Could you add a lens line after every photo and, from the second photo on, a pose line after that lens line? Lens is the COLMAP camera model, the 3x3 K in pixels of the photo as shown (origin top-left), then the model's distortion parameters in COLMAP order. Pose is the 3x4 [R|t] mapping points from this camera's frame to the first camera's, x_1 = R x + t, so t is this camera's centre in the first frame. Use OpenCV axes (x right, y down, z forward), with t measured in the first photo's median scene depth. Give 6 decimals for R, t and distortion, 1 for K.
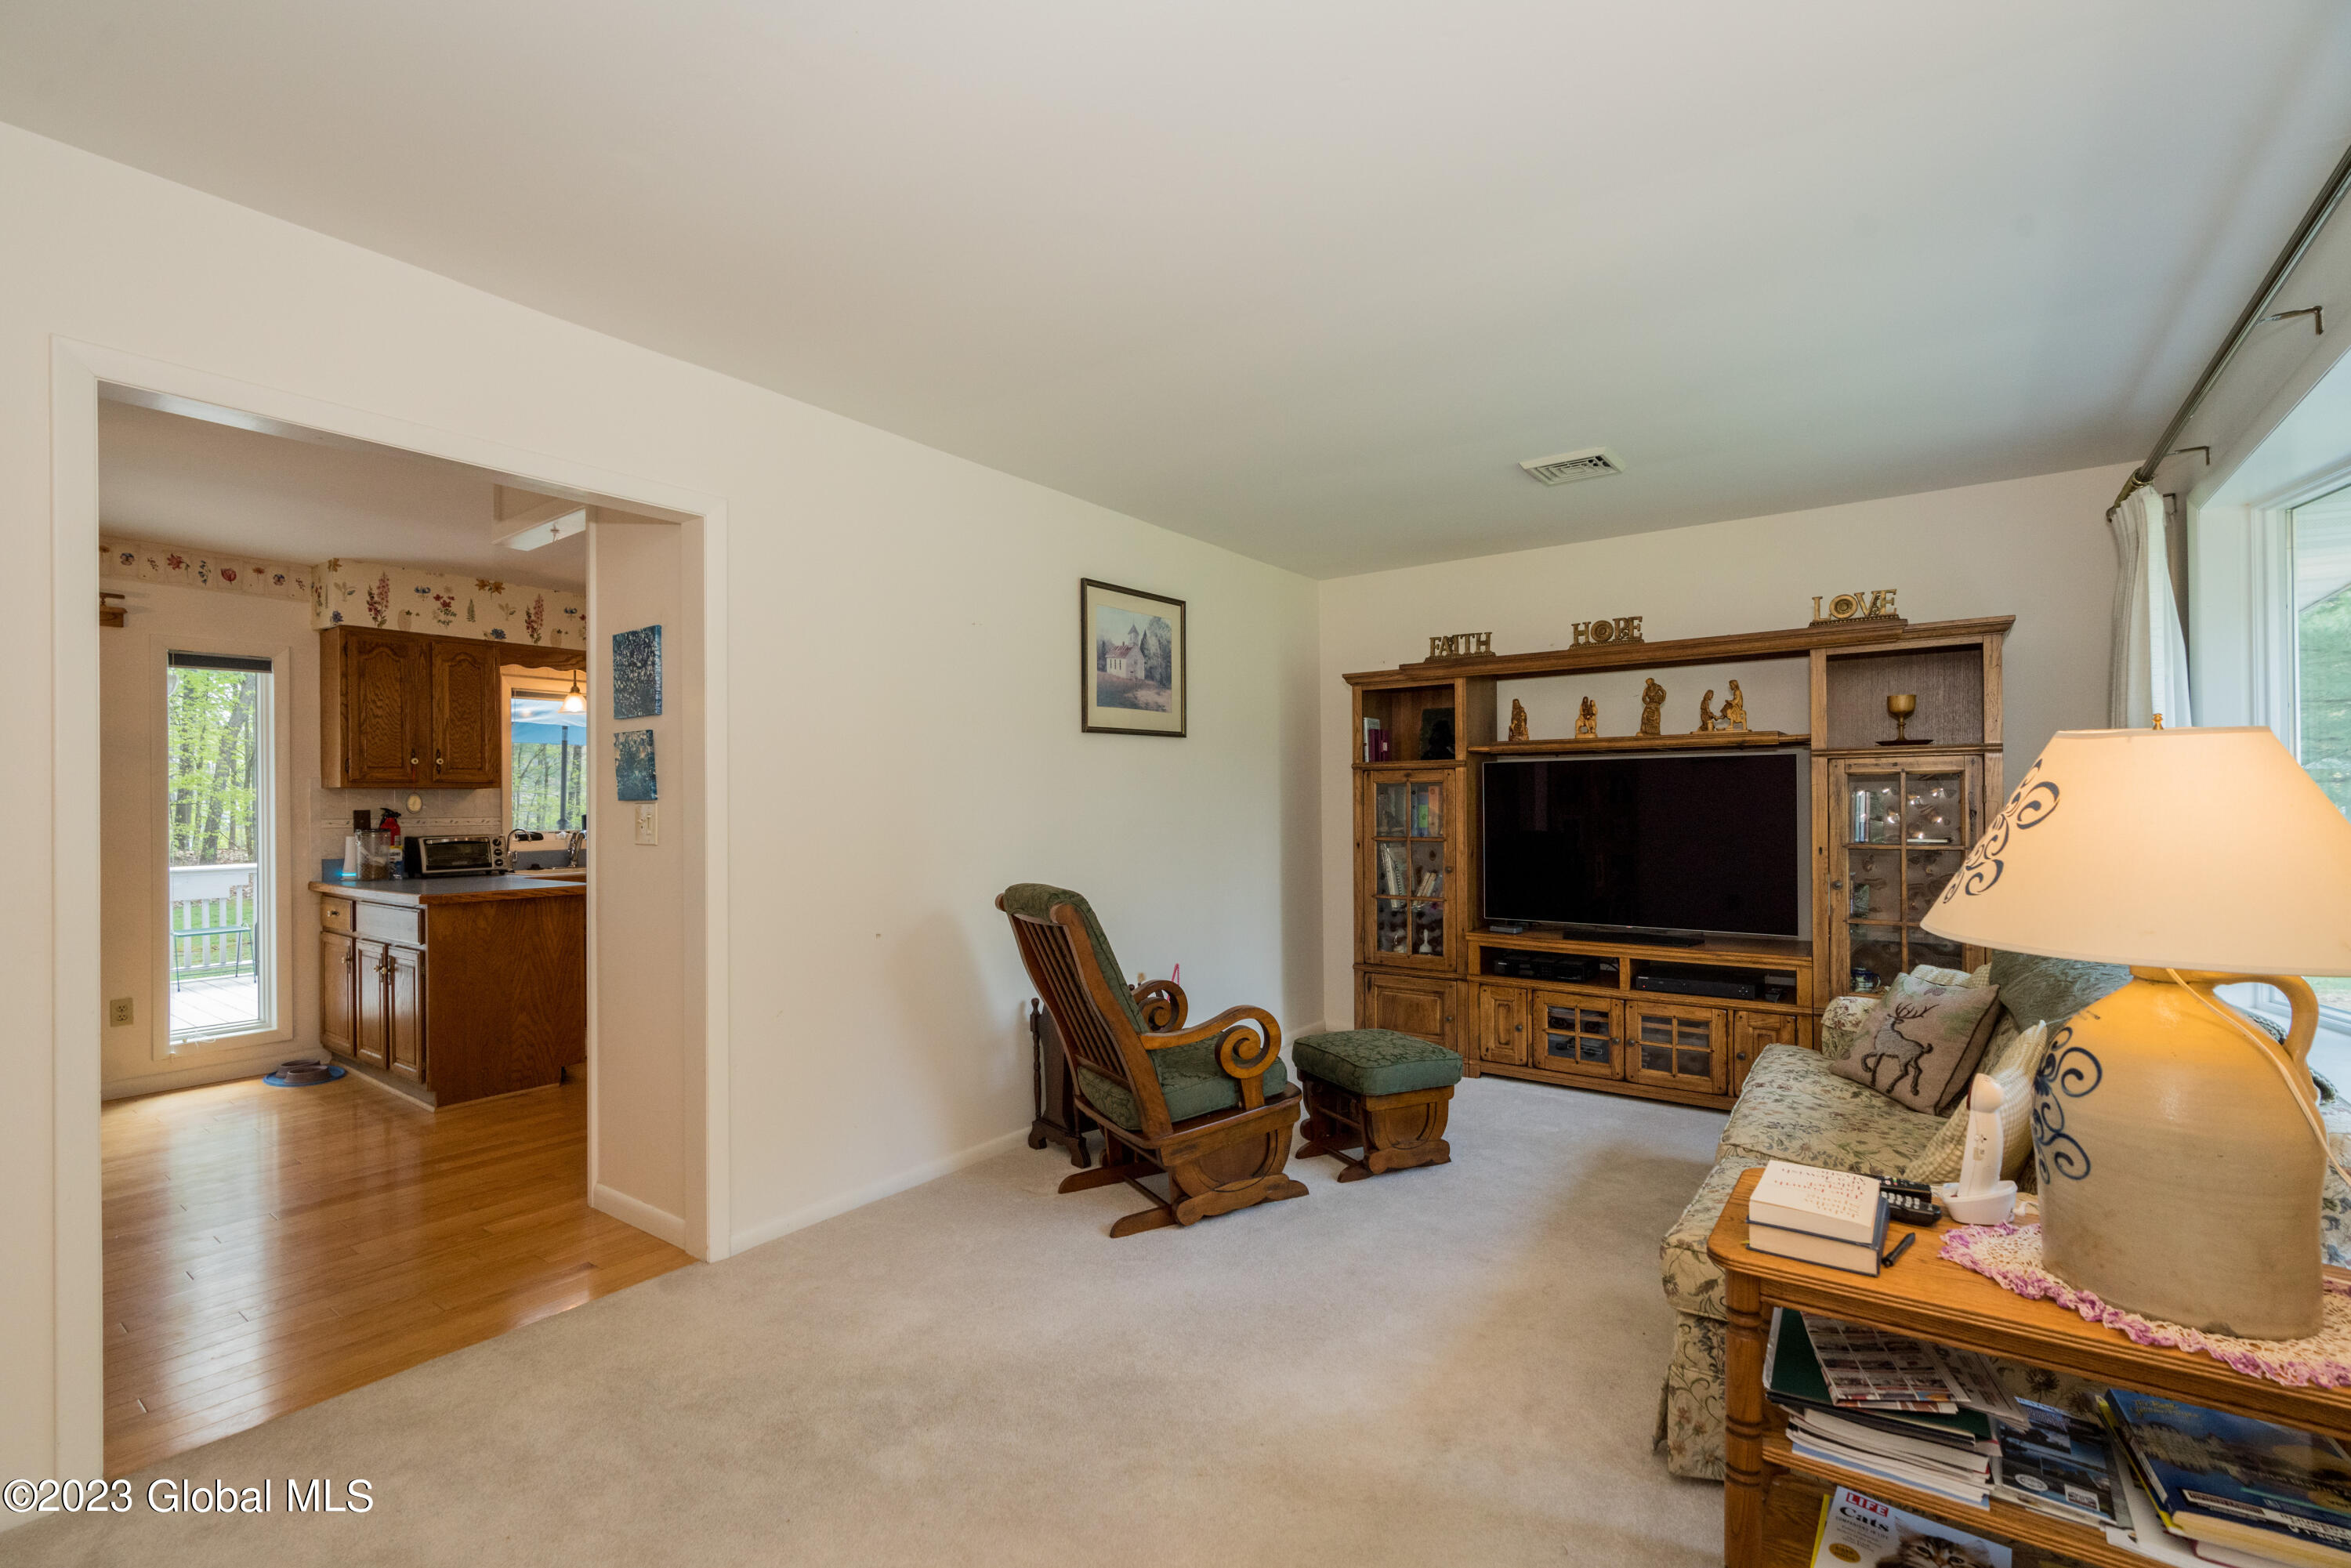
lens RADIAL K [[1050.6, 0, 1164.4], [0, 1050.6, 807.9], [0, 0, 1]] dist [-0.001832, 0.001805]
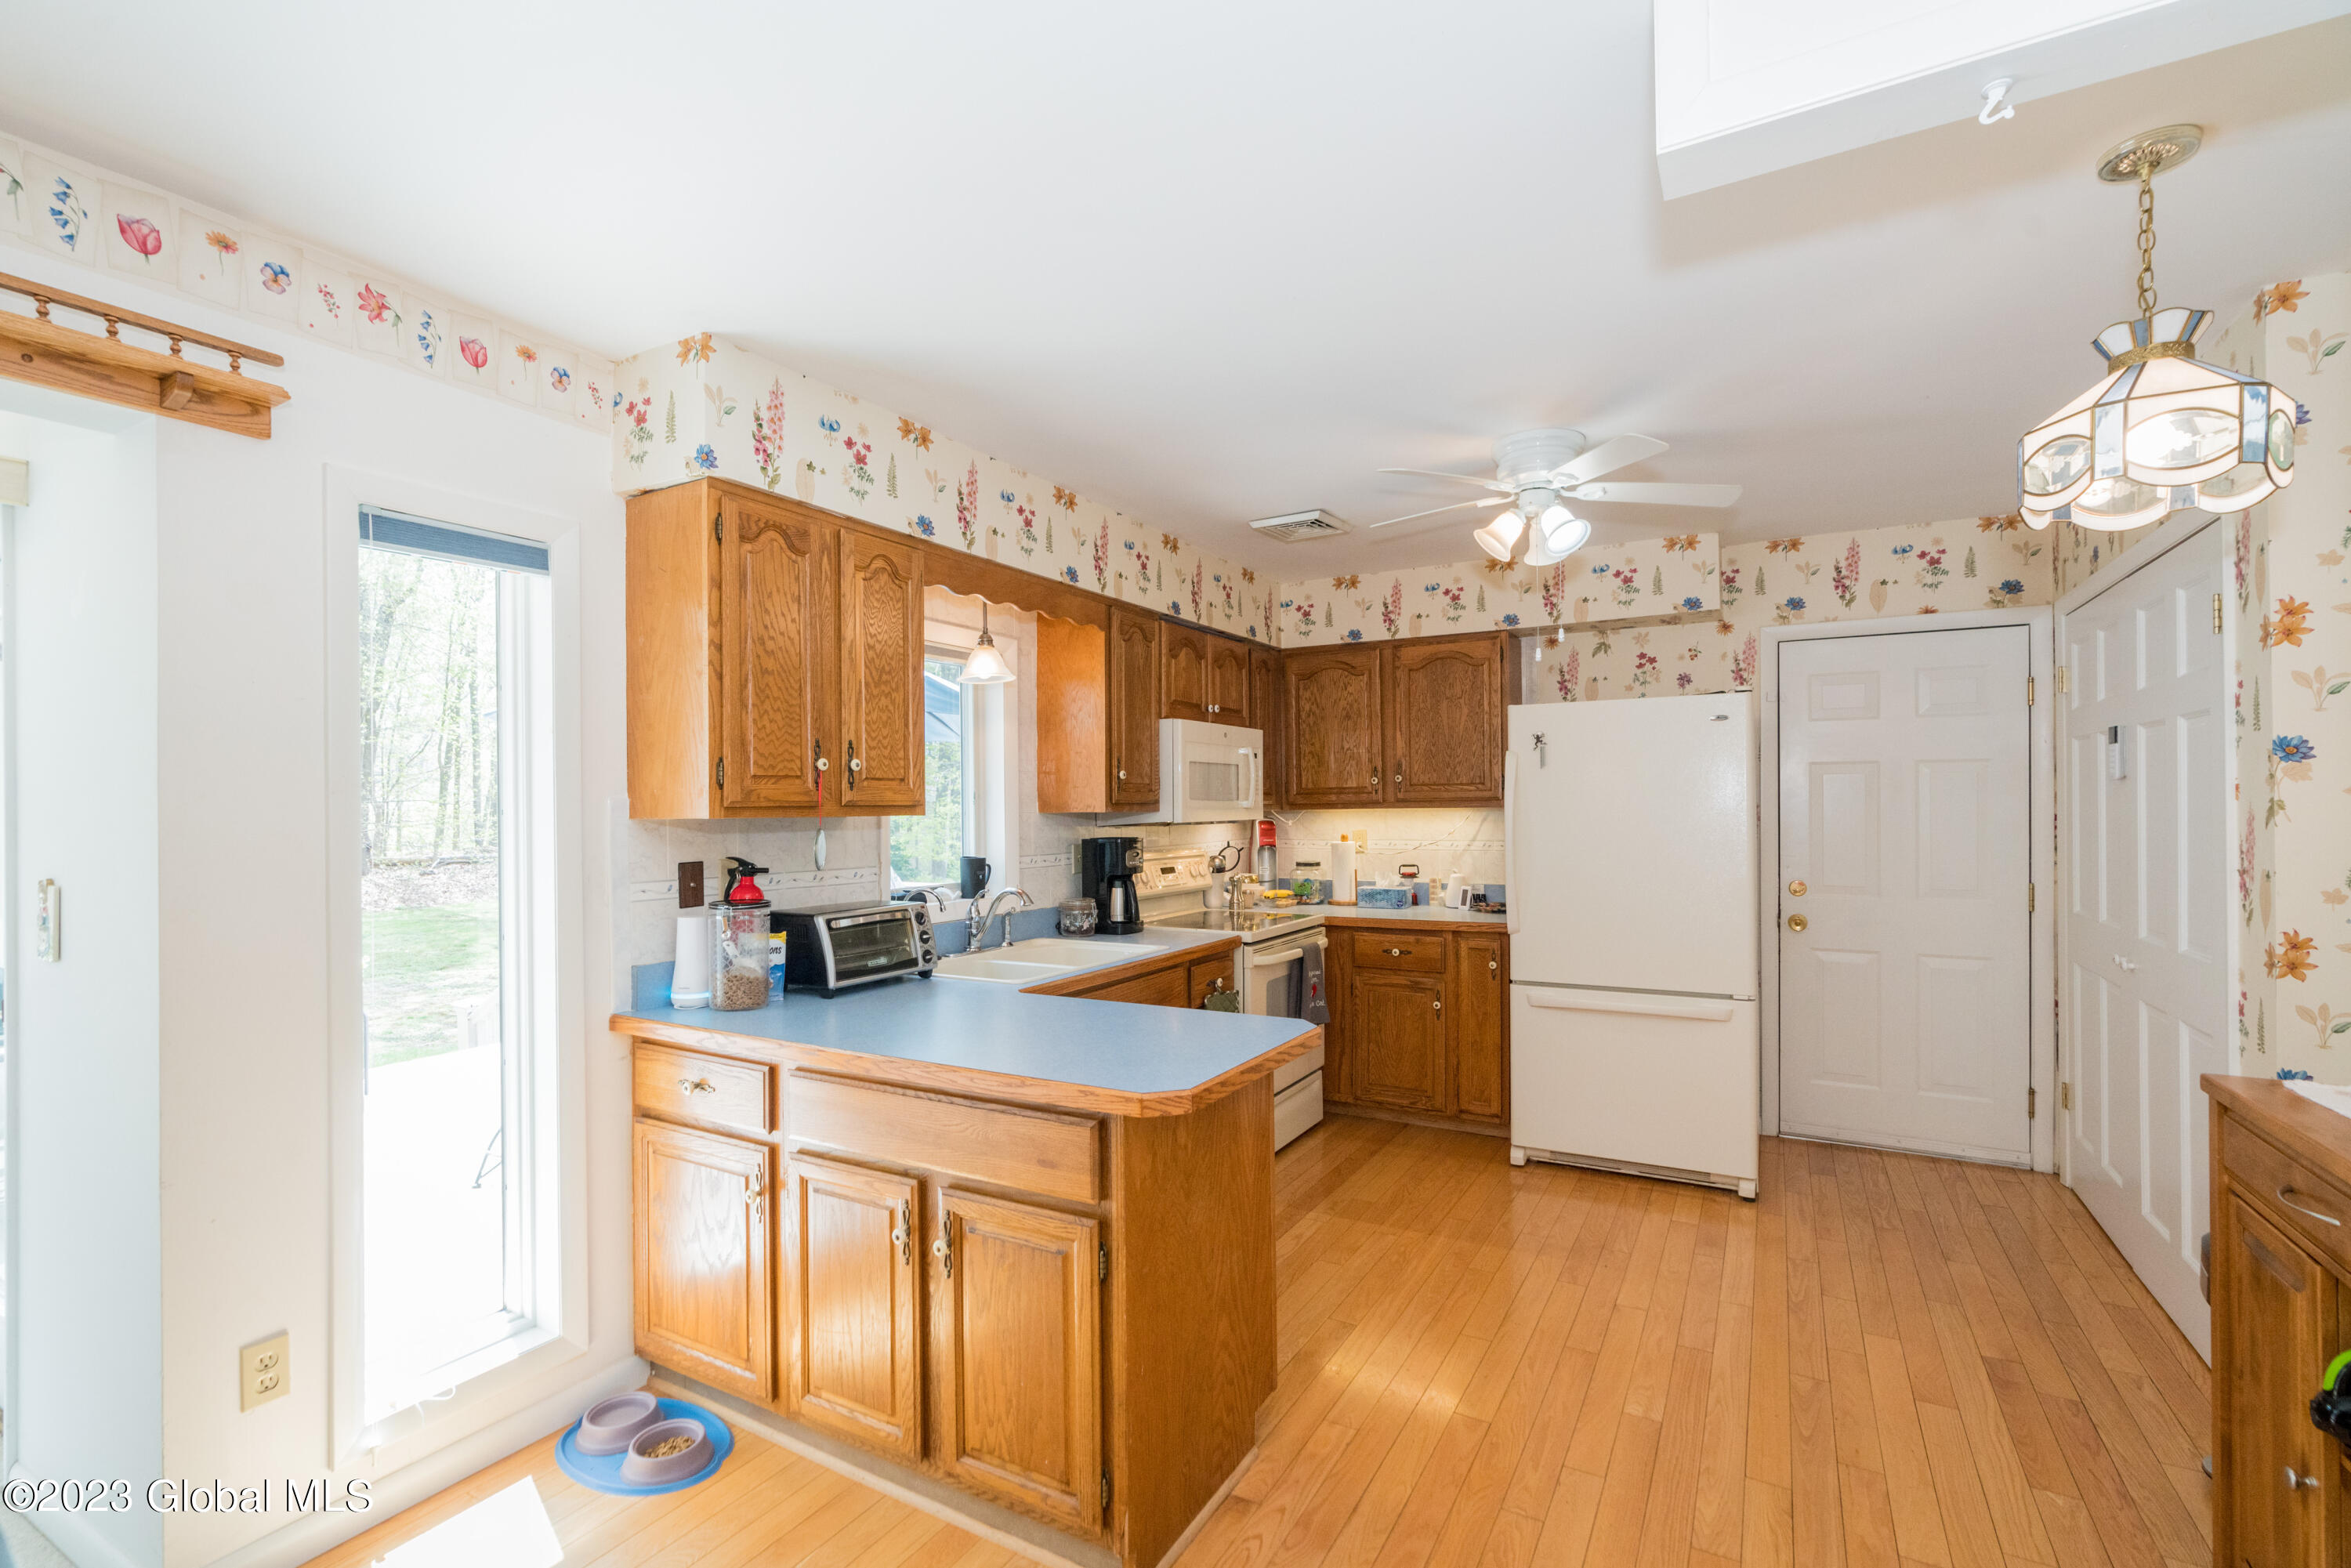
lens RADIAL K [[1050.6, 0, 1163.3], [0, 1050.6, 806.4], [0, 0, 1]] dist [-0.001832, 0.001805]
pose [[0.993563, -0.004361, 0.113195, -0.557133], [0.005456, 0.999941, -0.009370, -0.017413], [-0.113148, 0.009927, 0.993529, 0.445507]]
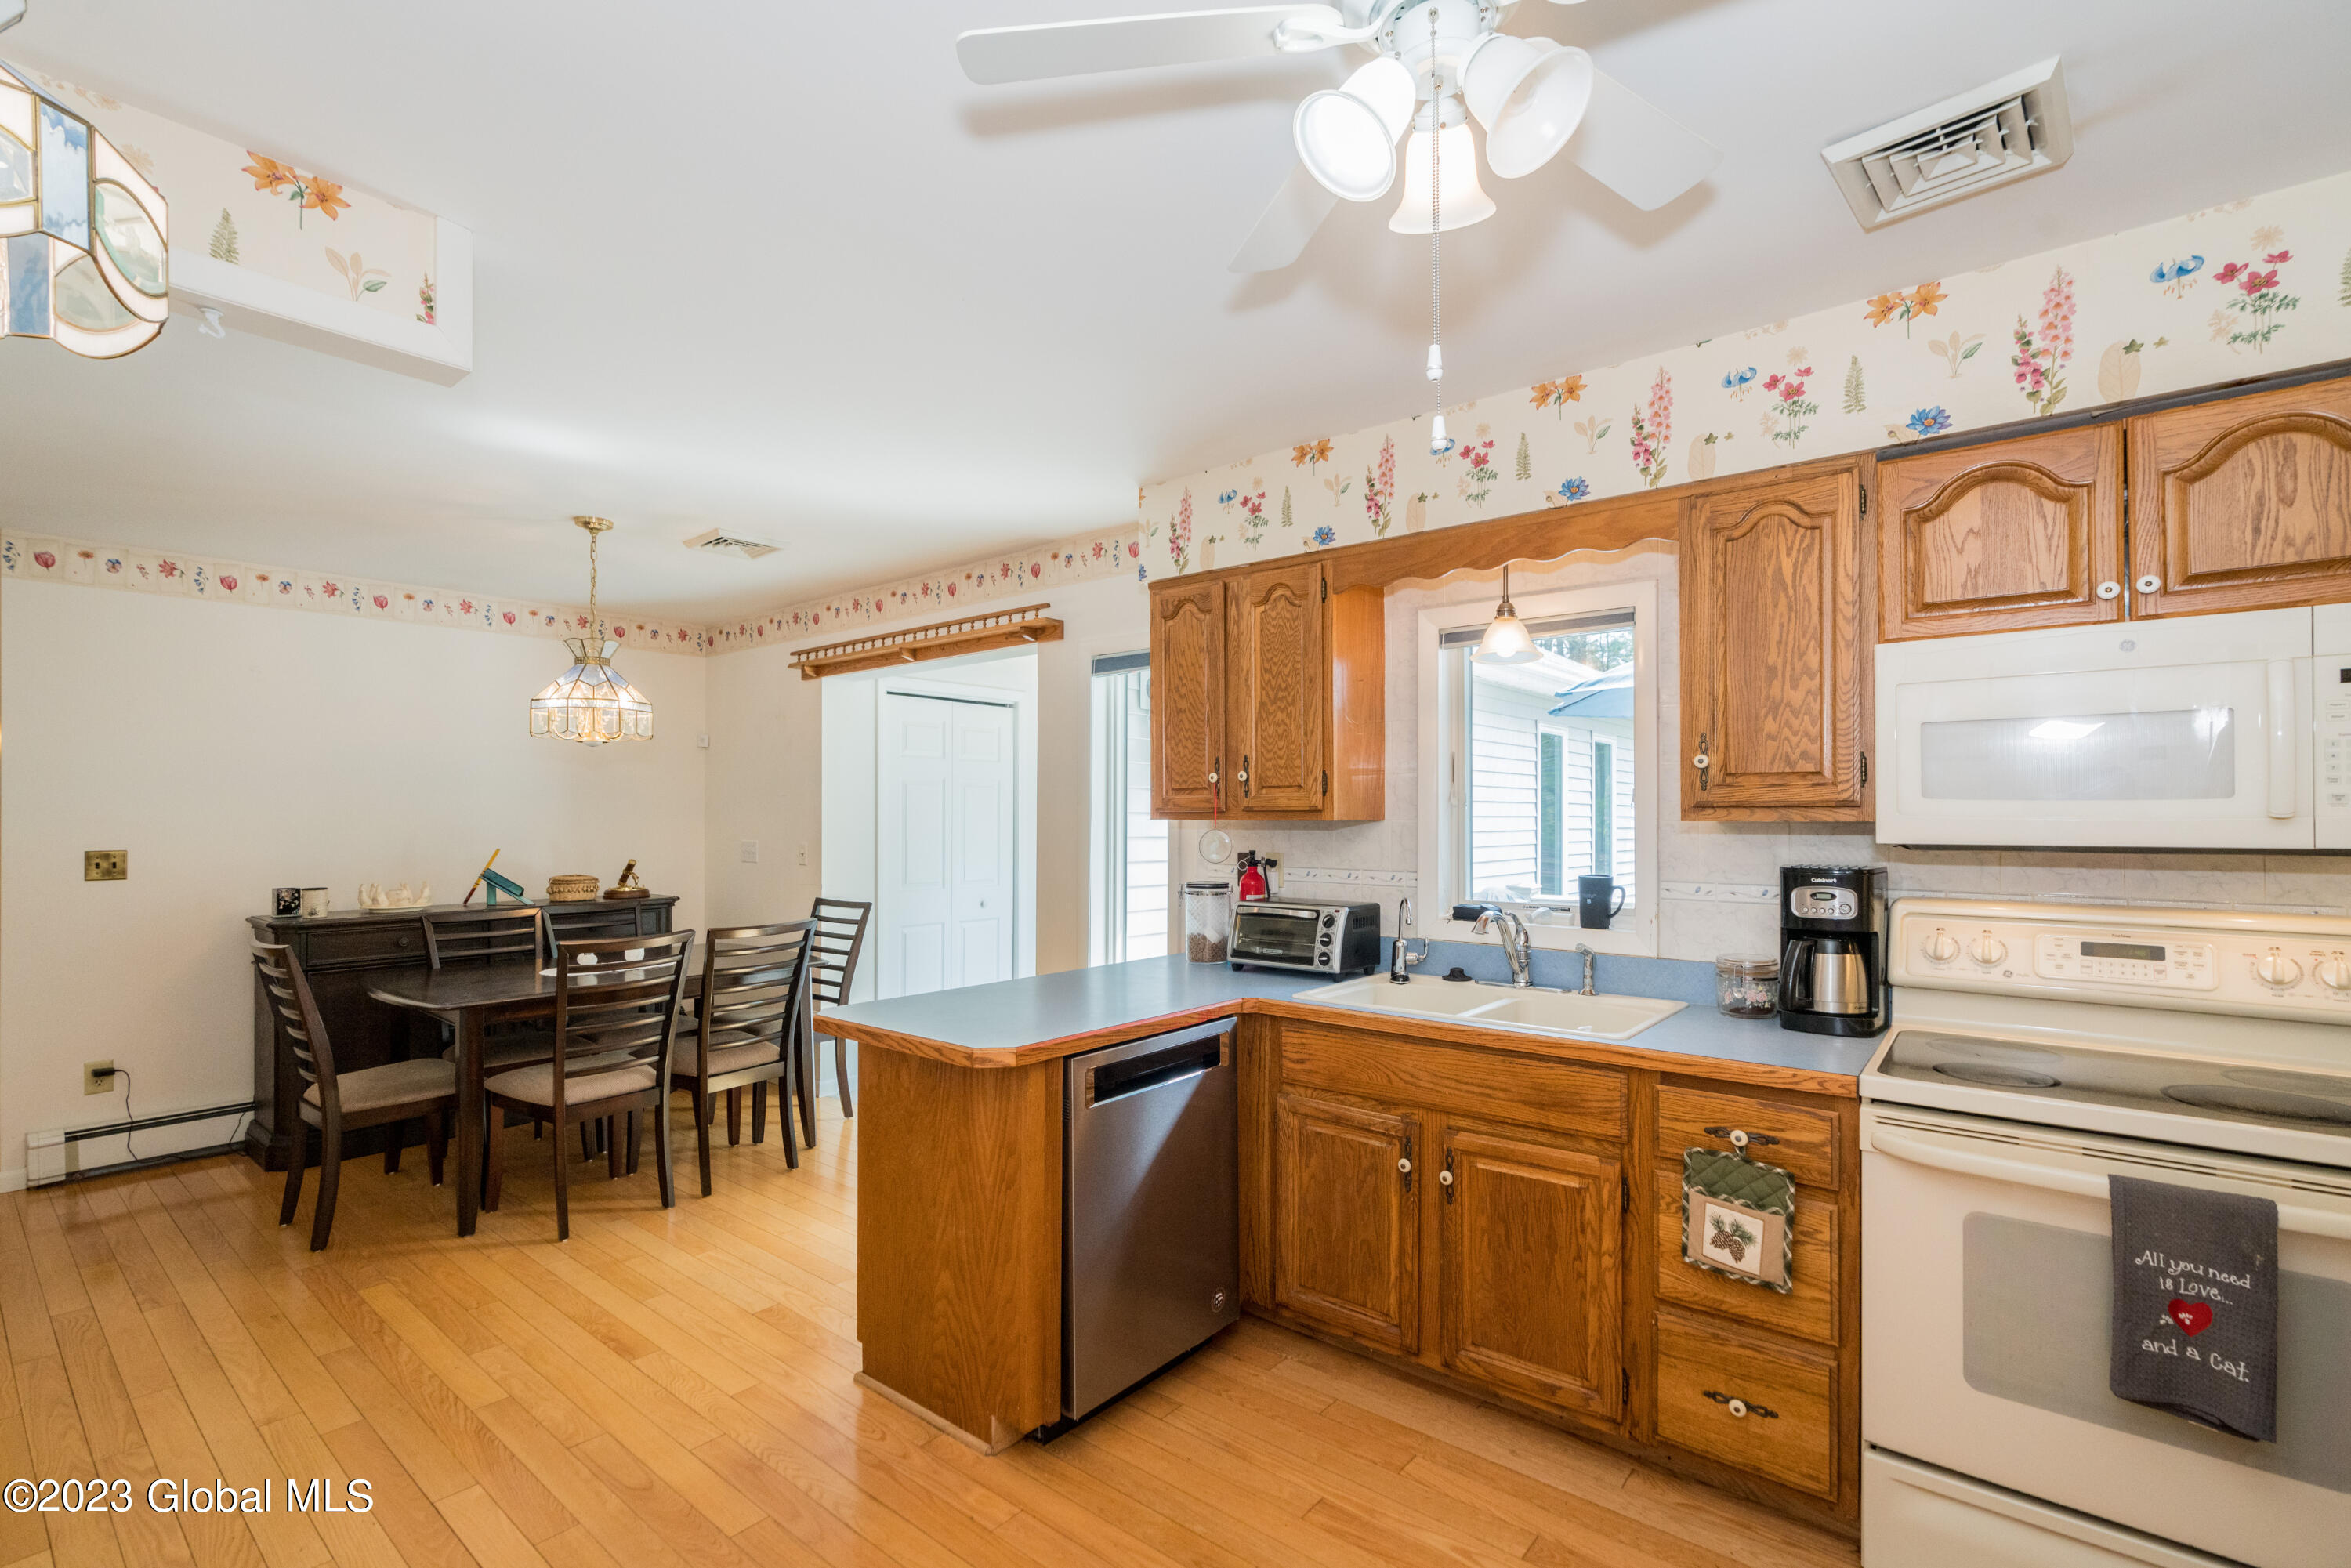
lens RADIAL K [[1050.6, 0, 1144.0], [0, 1050.6, 799.7], [0, 0, 1]] dist [-0.001832, 0.001805]
pose [[-0.059209, -0.008464, -0.998210, -0.087521], [-0.007144, 0.999942, -0.008055, -0.023906], [0.998220, 0.006654, -0.059266, 0.910393]]
